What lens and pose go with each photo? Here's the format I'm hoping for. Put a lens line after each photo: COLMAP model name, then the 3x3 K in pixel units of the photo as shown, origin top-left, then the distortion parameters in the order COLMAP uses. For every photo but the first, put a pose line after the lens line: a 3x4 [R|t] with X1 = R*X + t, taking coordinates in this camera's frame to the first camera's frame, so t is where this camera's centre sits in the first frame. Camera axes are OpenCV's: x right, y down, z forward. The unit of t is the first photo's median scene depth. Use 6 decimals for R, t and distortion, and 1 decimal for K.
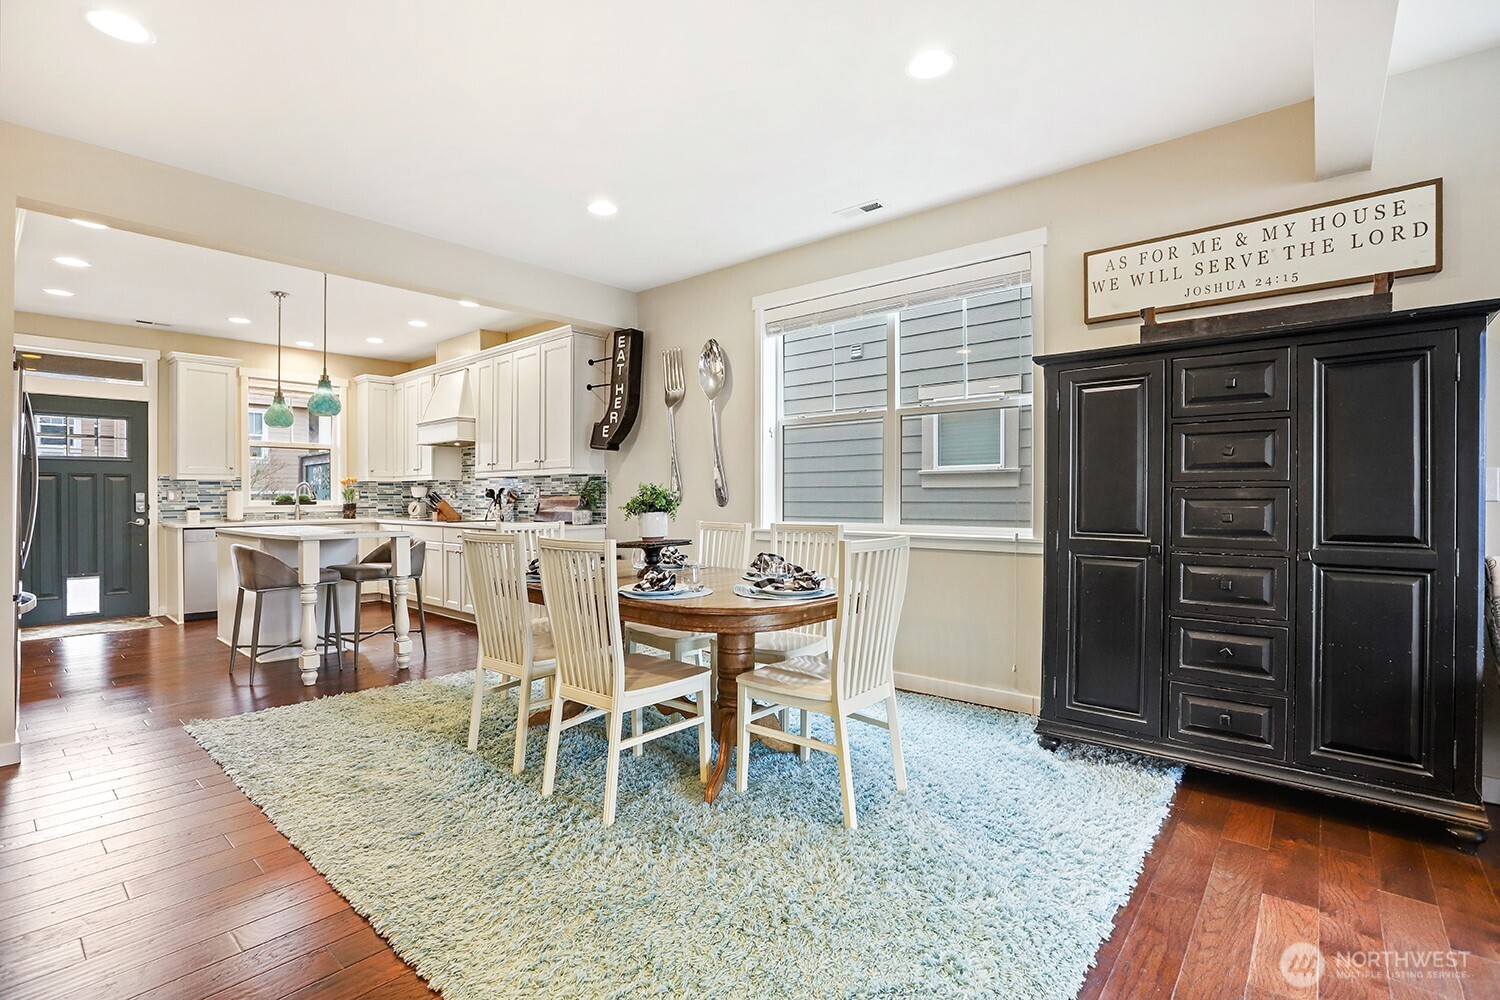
lens RADIAL K [[690.4, 0, 750.5], [0, 690.4, 498.0], [0, 0, 1]] dist [0.000535, 0.000058]
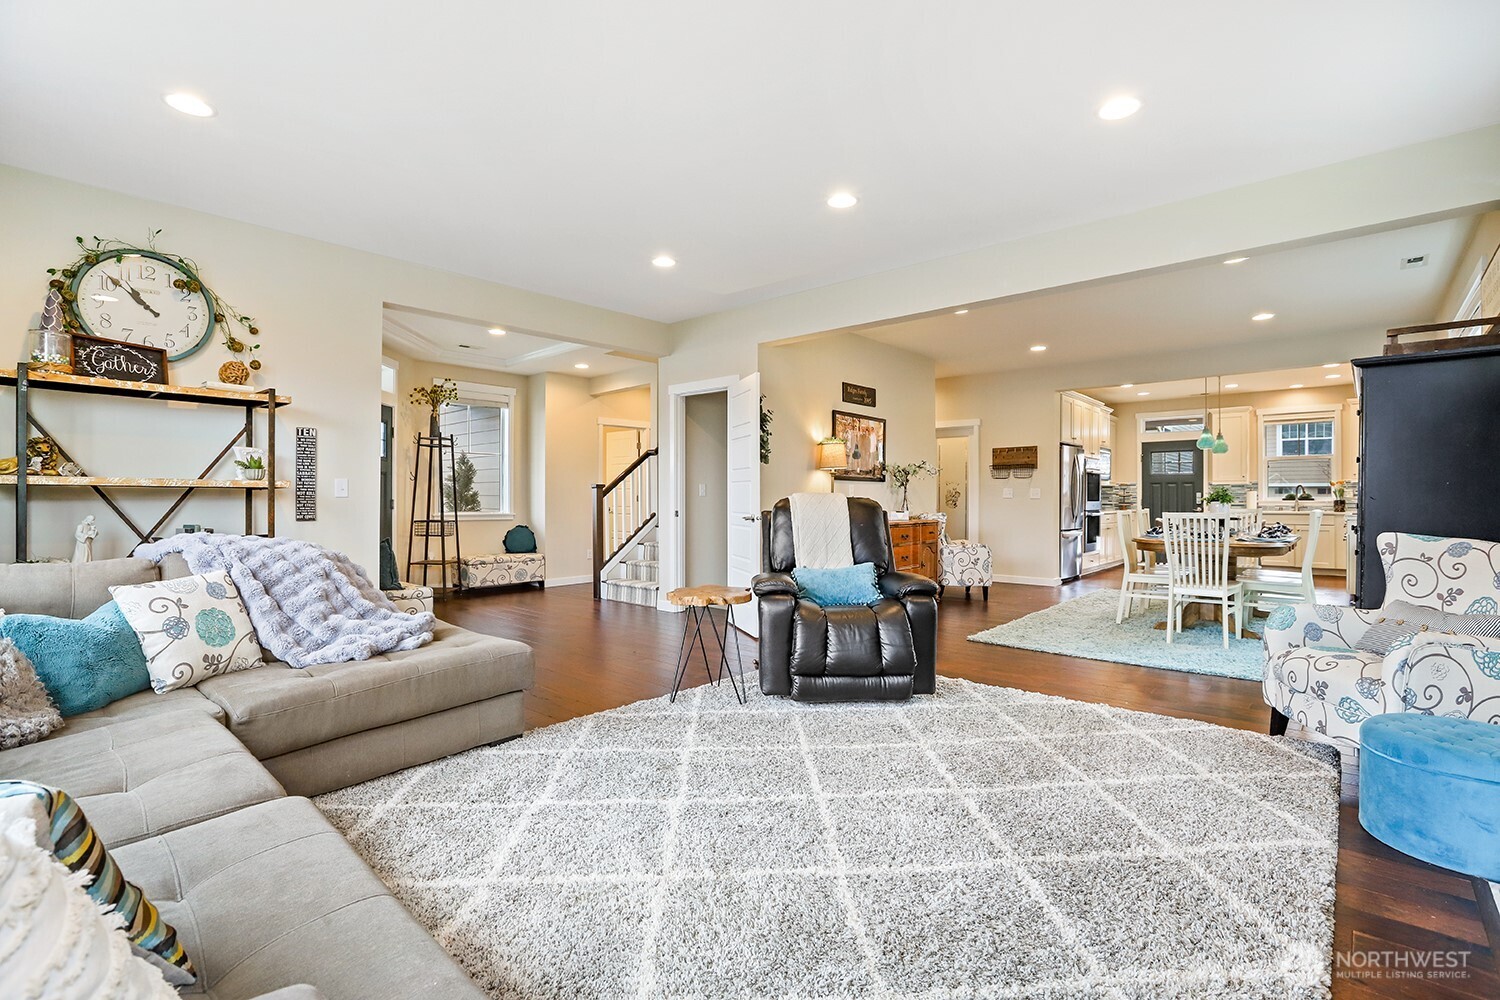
lens RADIAL K [[690.4, 0, 750.2], [0, 690.4, 496.7], [0, 0, 1]] dist [0.000535, 0.000058]
pose [[-0.033436, -0.003022, -0.999436, 0.885527], [-0.002866, 0.999992, -0.002928, 0.010225], [0.999437, 0.002767, -0.033444, -0.068473]]
